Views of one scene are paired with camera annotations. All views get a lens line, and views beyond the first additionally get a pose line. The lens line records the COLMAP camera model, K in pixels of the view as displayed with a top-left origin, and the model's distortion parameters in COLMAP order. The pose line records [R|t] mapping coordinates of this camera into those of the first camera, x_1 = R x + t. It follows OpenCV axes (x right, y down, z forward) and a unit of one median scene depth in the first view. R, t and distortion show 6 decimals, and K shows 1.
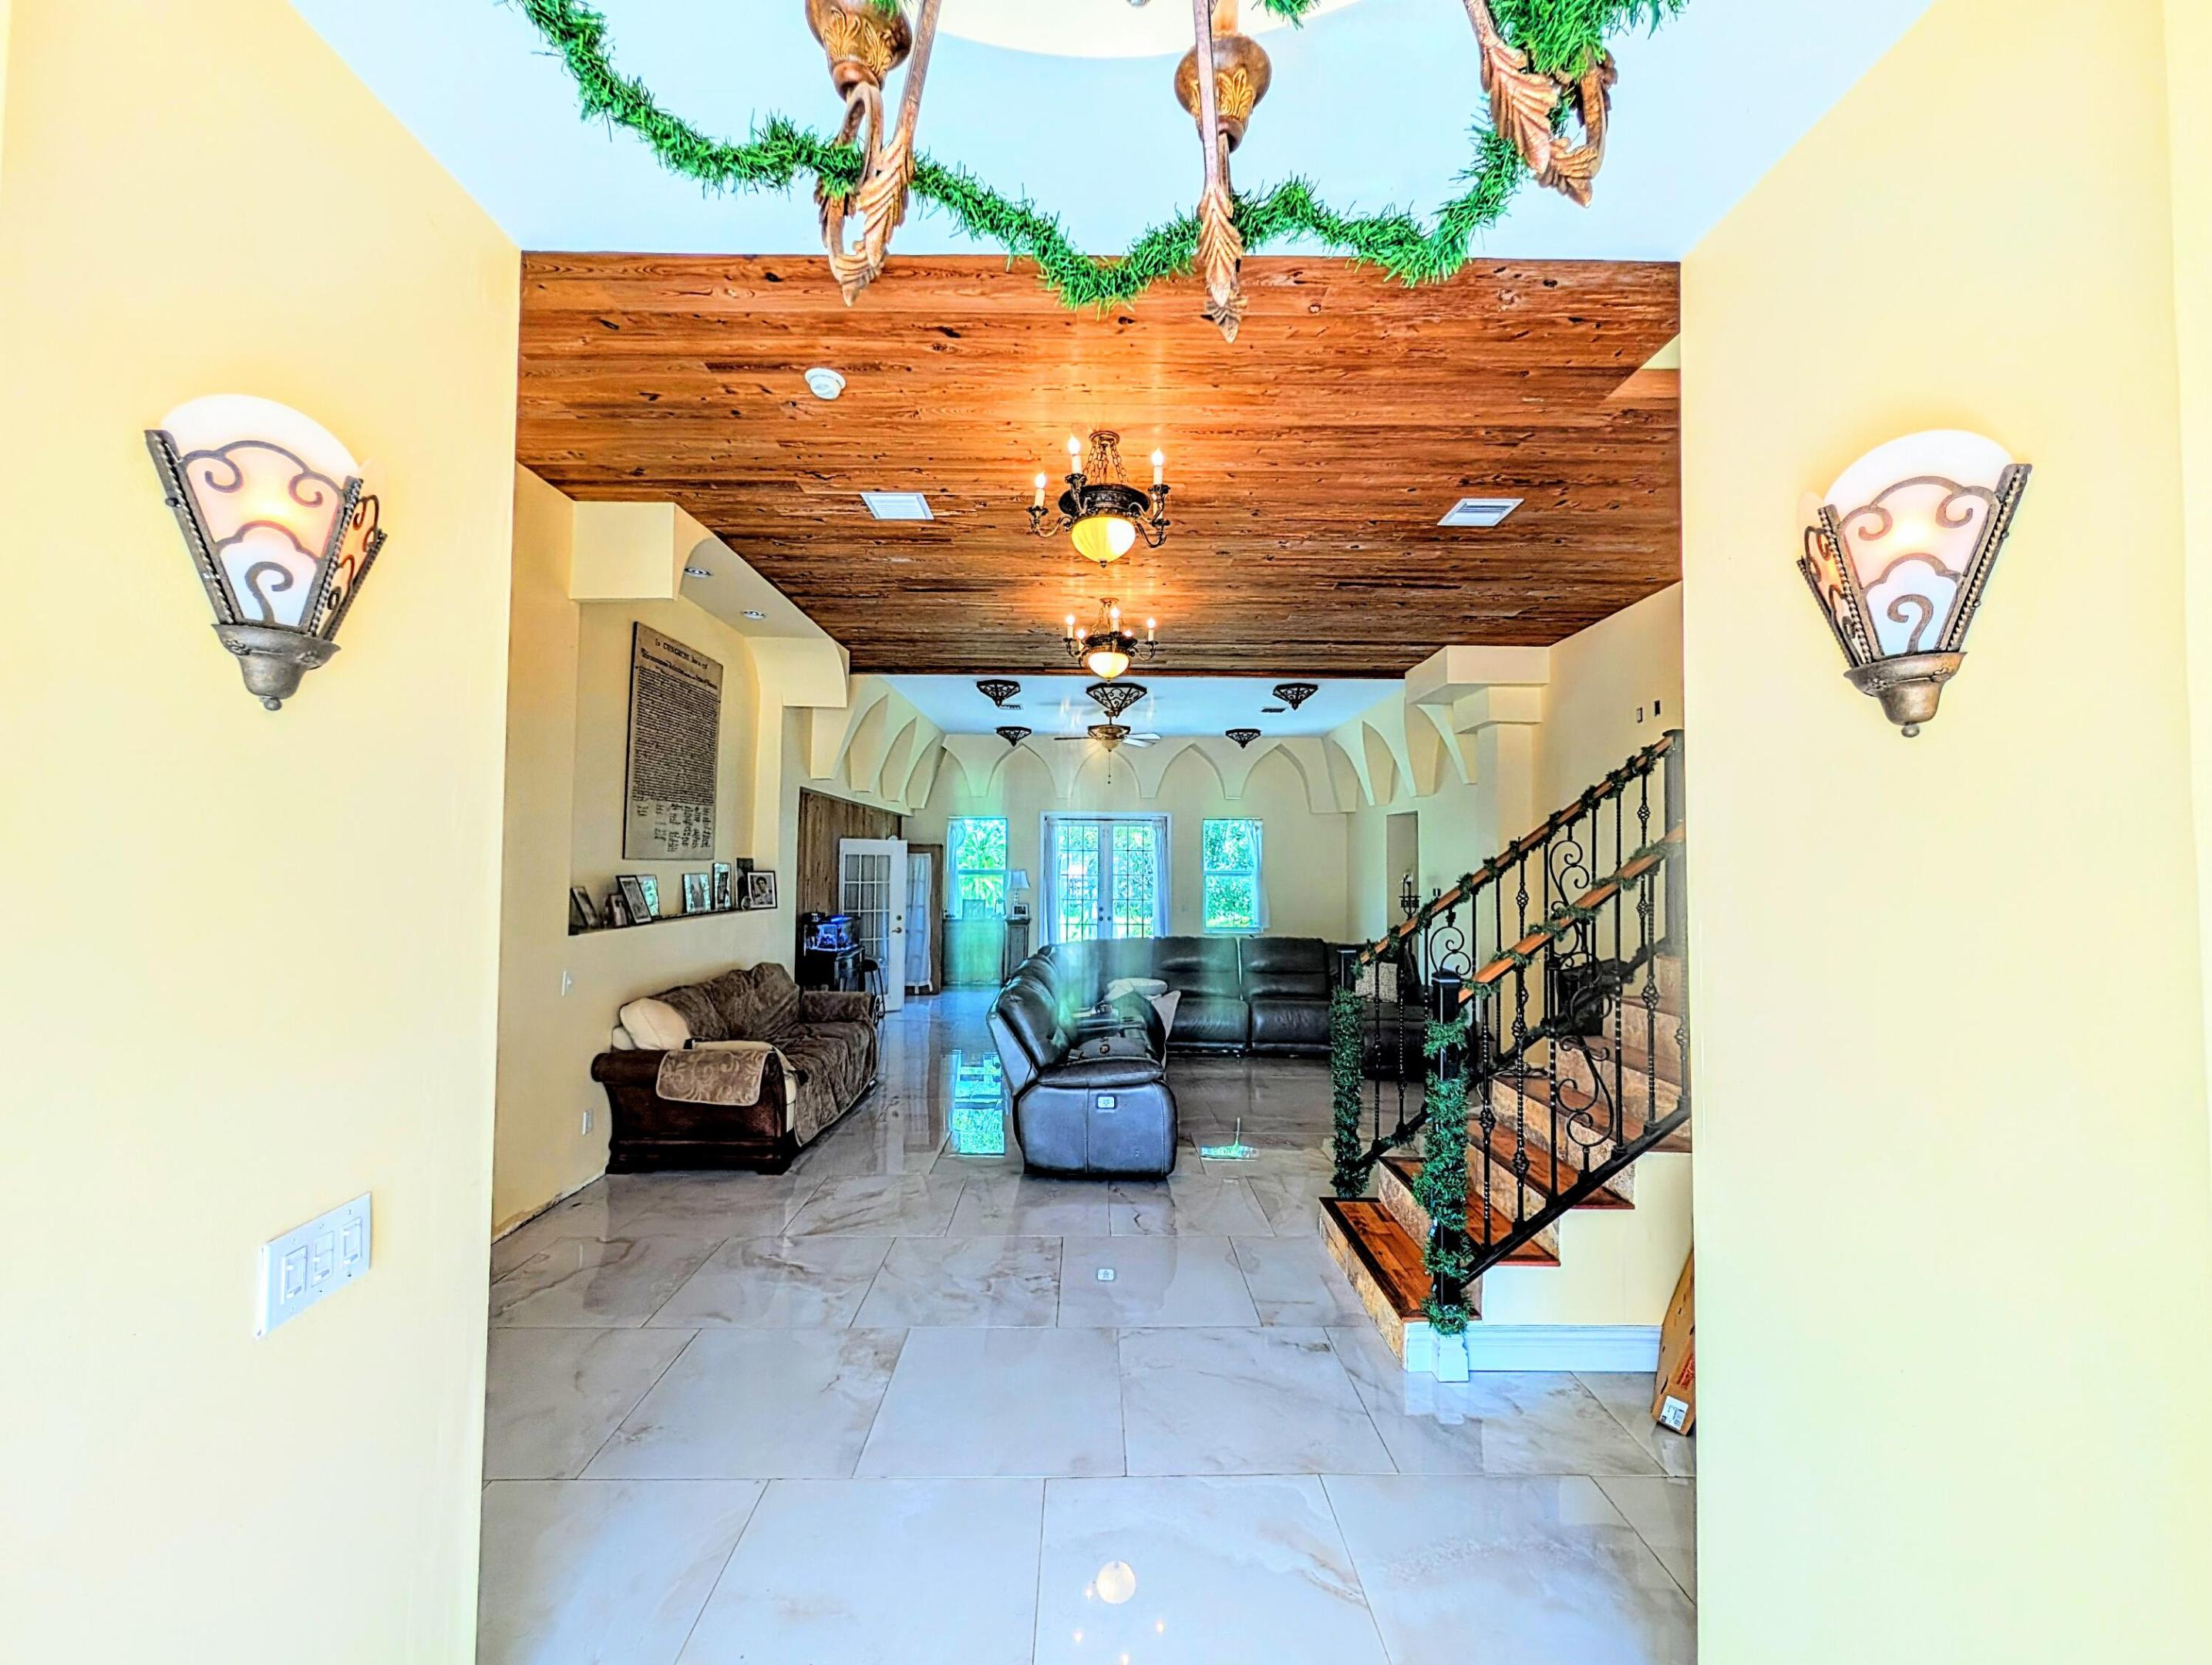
lens RADIAL K [[845.1, 0, 1094.2], [0, 845.1, 835.4], [0, 0, 1]] dist [-0.000689, 0.000527]
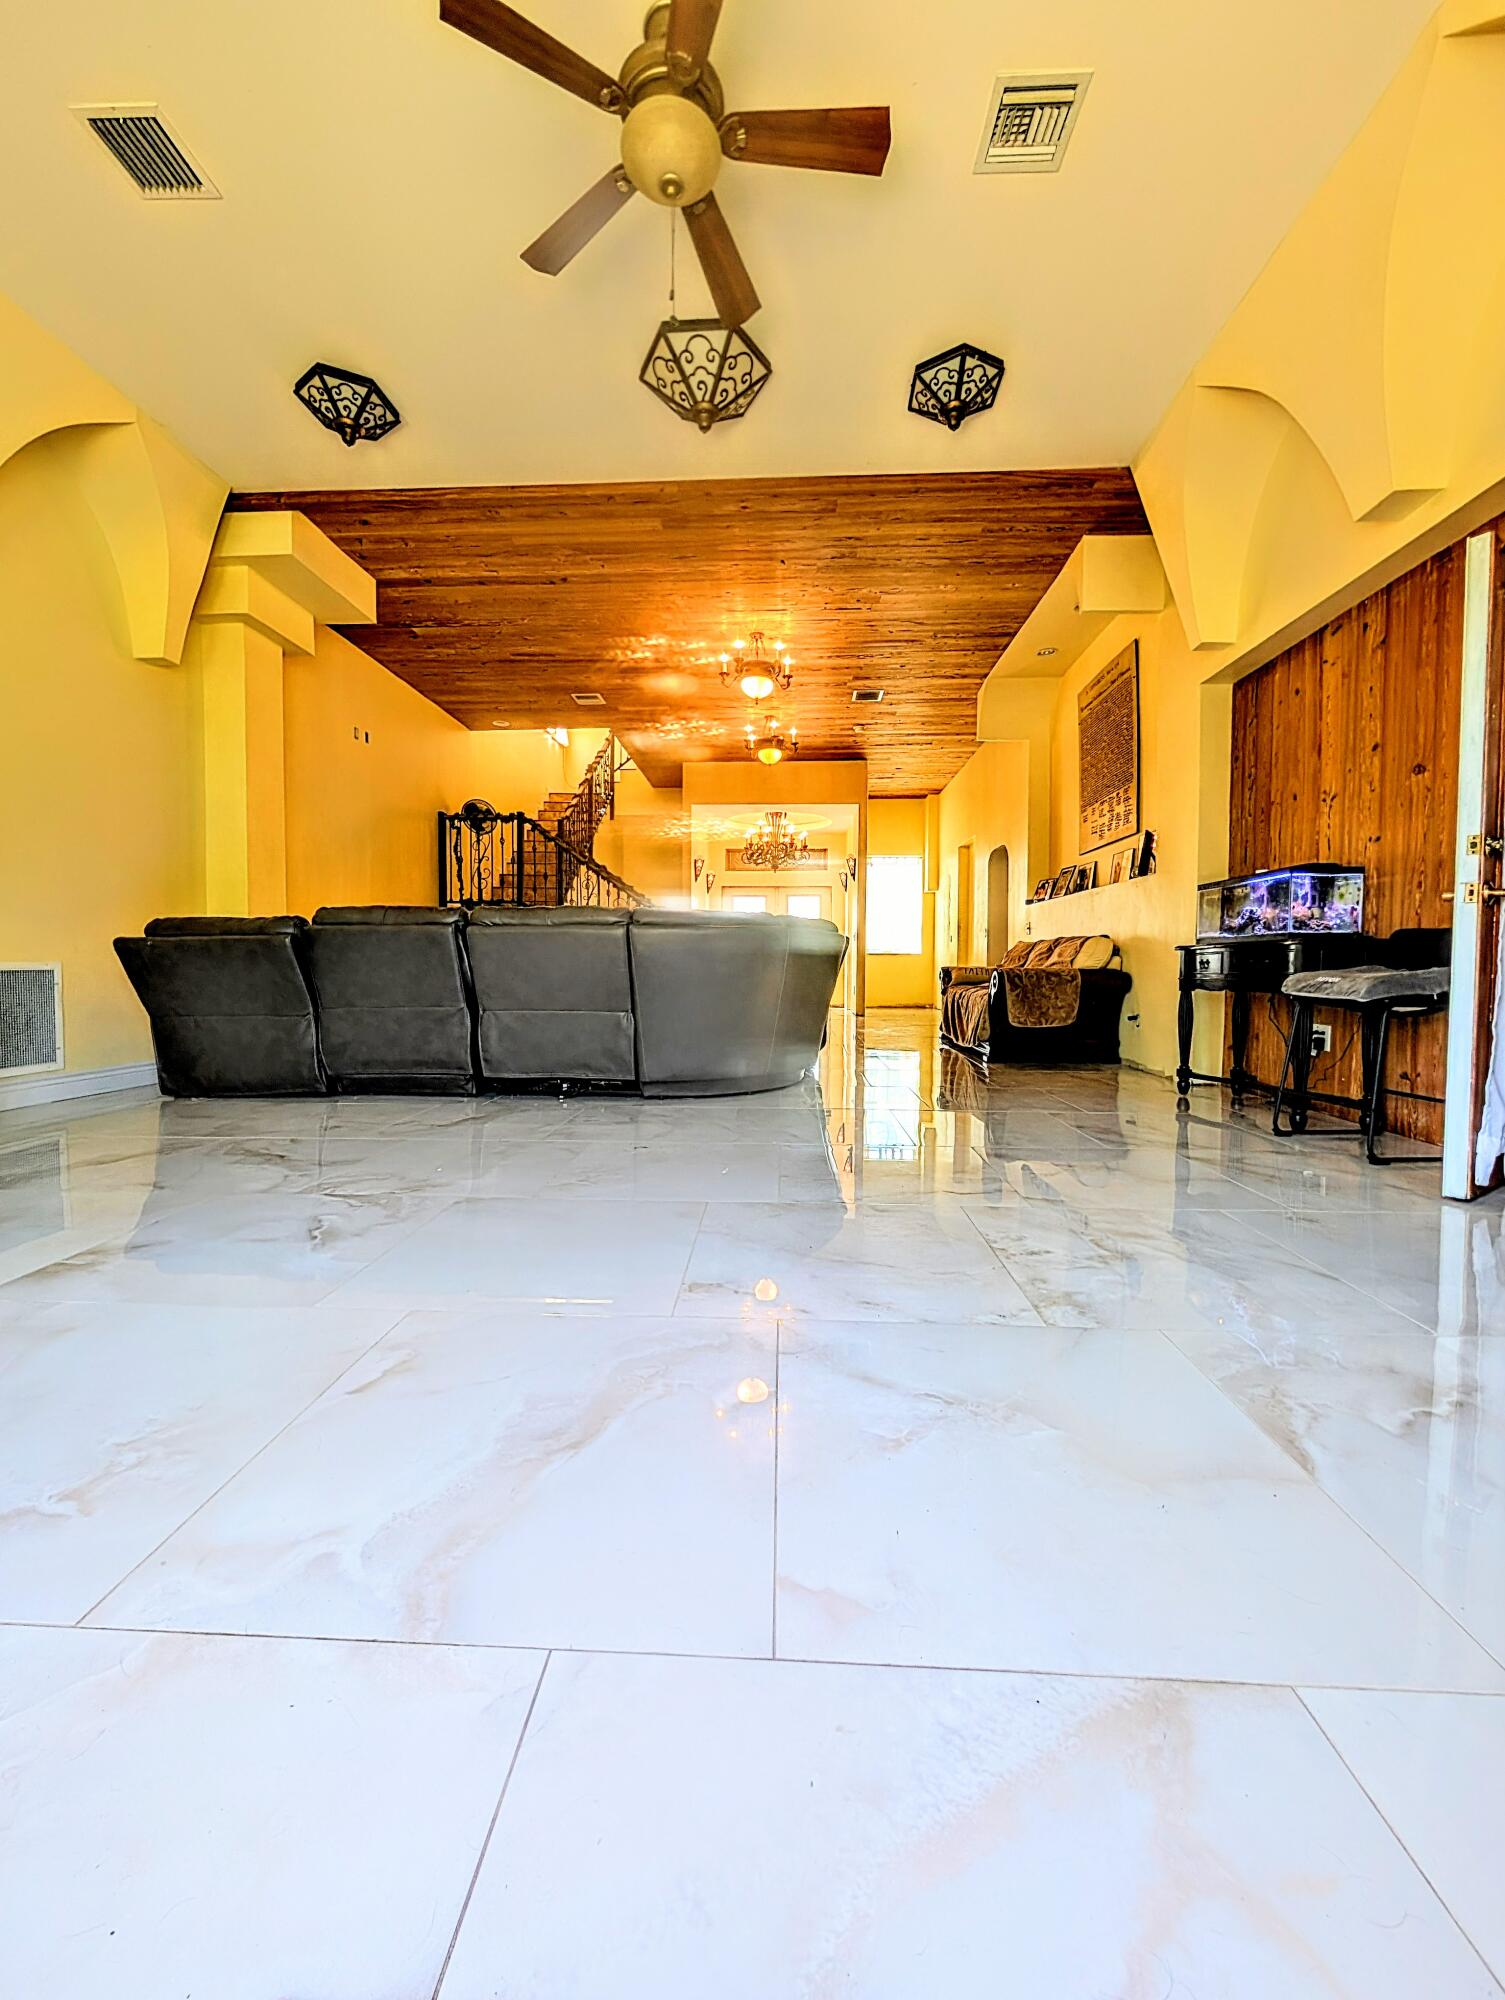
lens RADIAL K [[764.2, 0, 750.9], [0, 764.2, 987.2], [0, 0, 1]] dist [-0.000689, 0.000527]
pose [[-0.998567, -0.014337, 0.051551, -0.055881], [-0.014311, 0.999897, 0.000873, 0.350510], [-0.051559, 0.000134, -0.998670, 3.082806]]
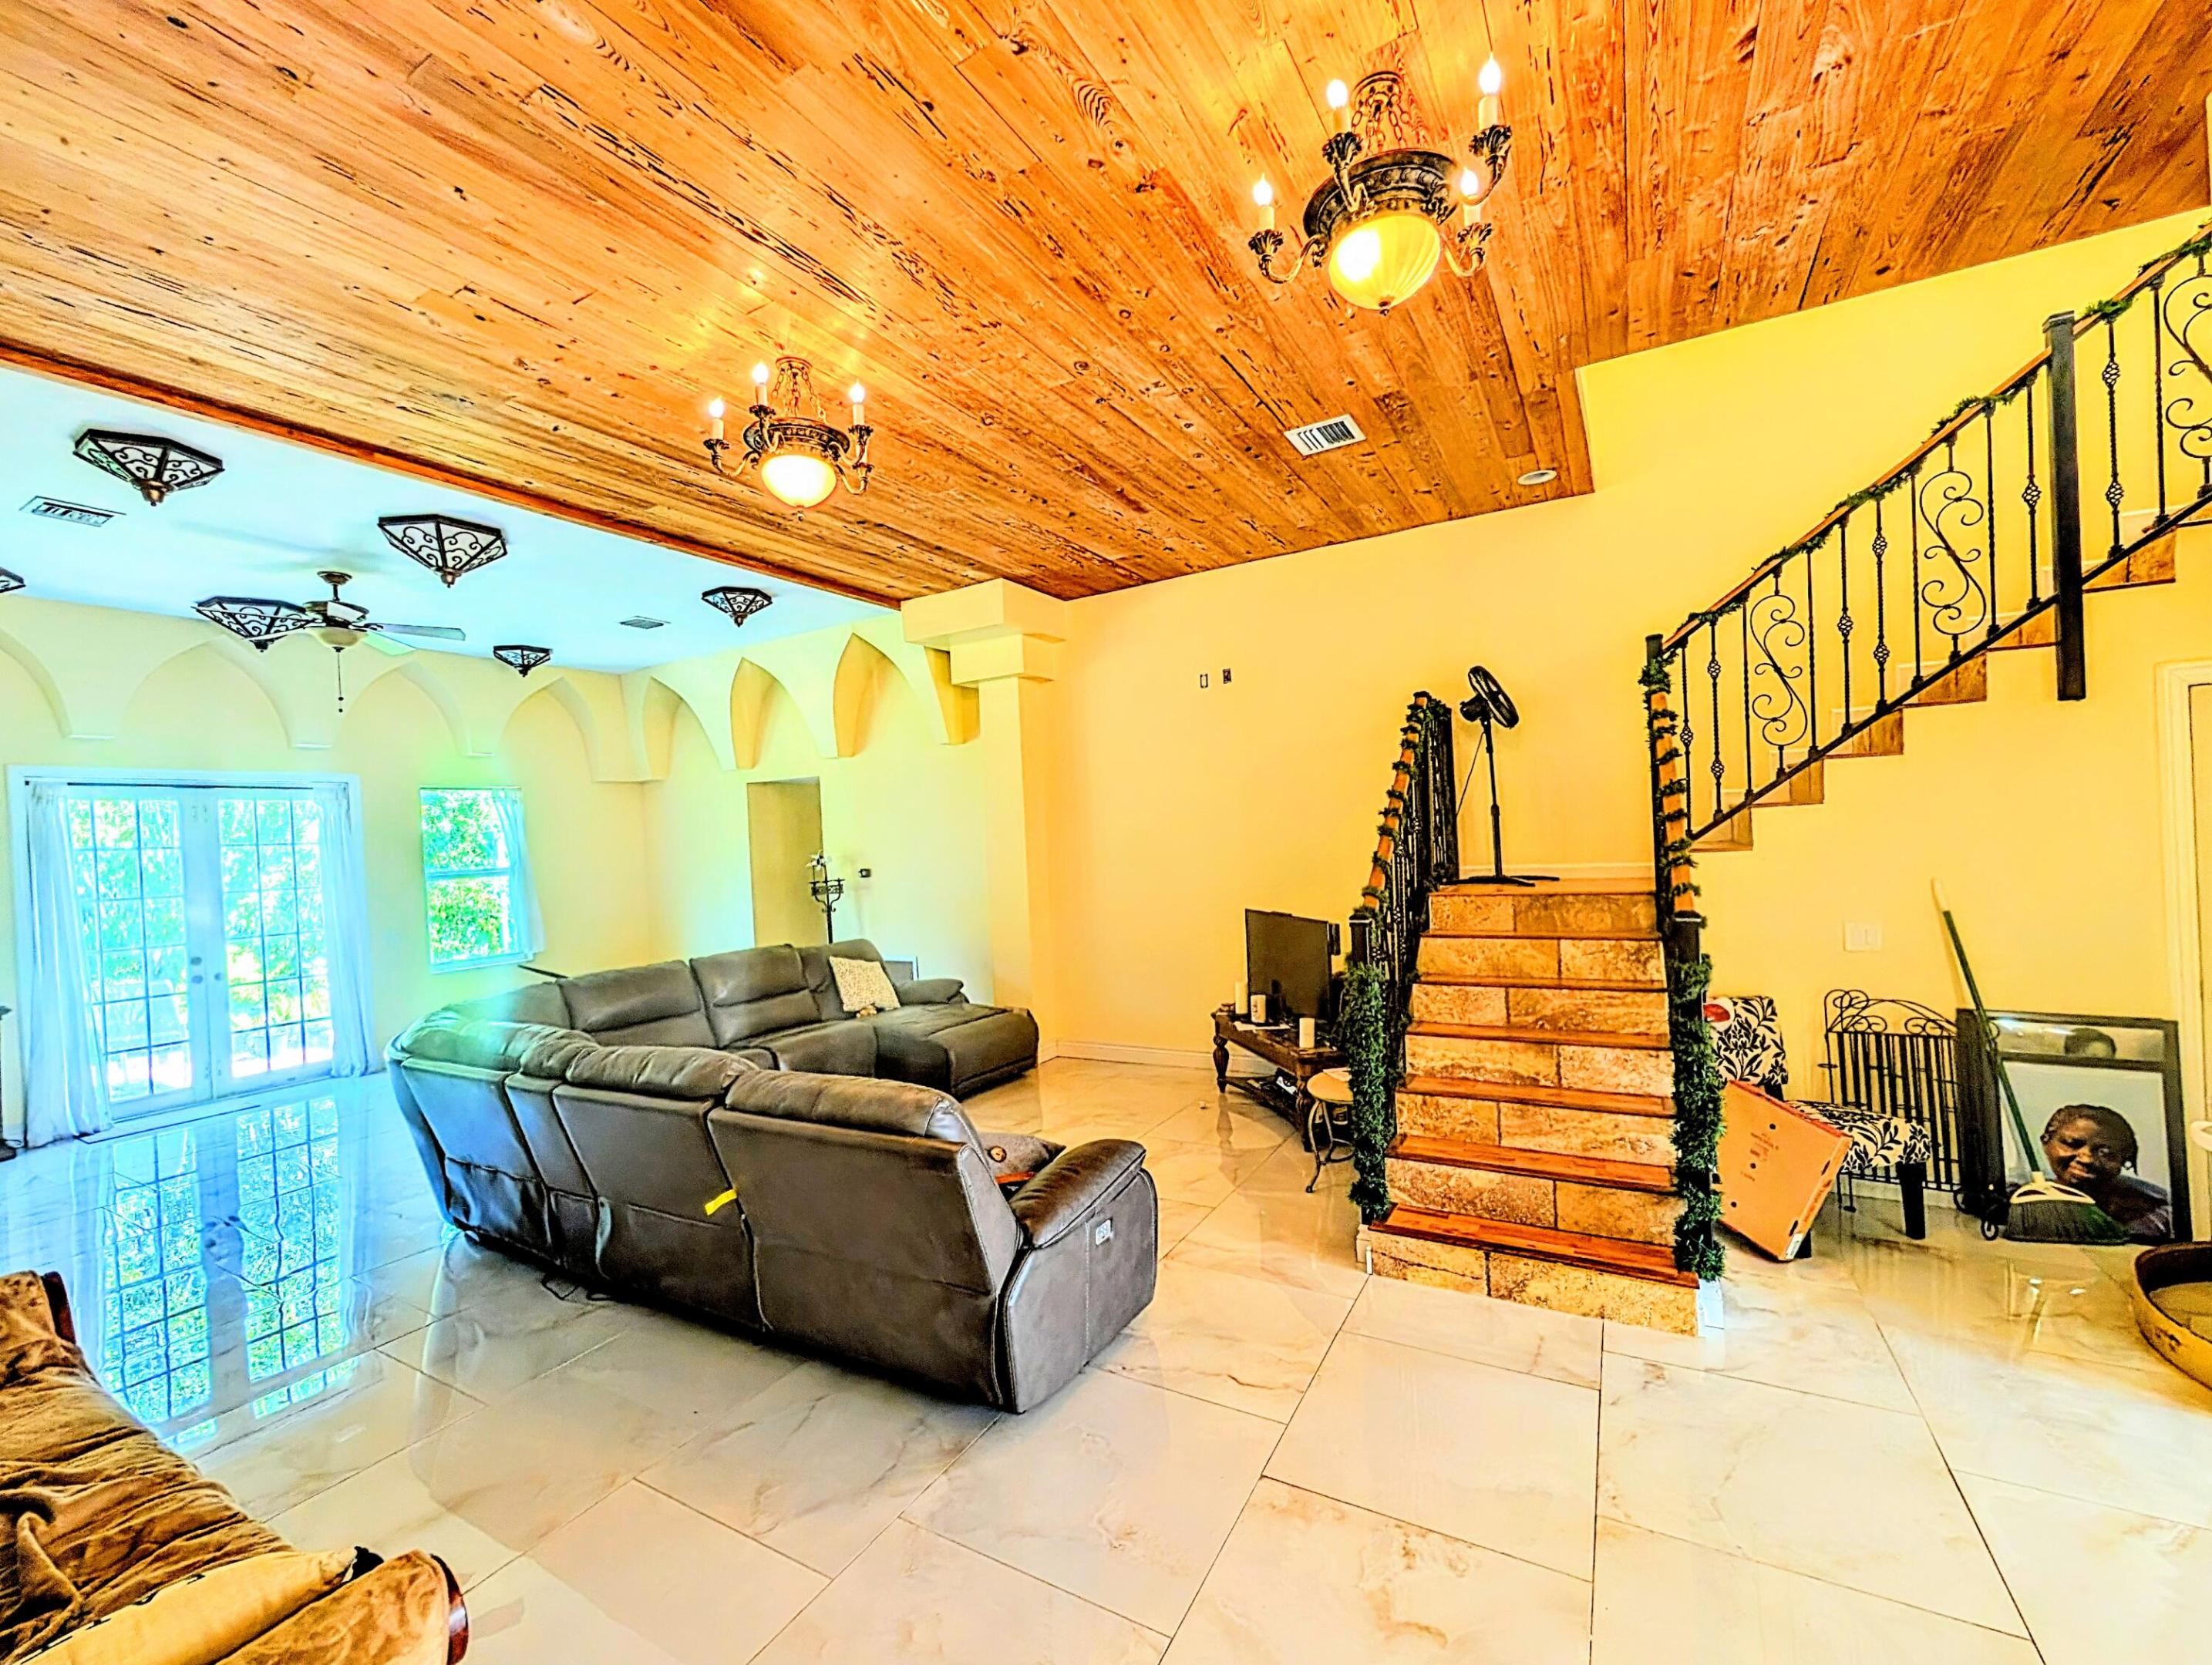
lens RADIAL K [[915.4, 0, 1098.8], [0, 915.4, 840.4], [0, 0, 1]] dist [-0.000075, 0.000514]
pose [[0.506371, -0.037960, 0.861480, -0.591473], [0.020788, 0.999278, 0.031813, 0.024853], [-0.862065, 0.001799, 0.506795, 0.761168]]
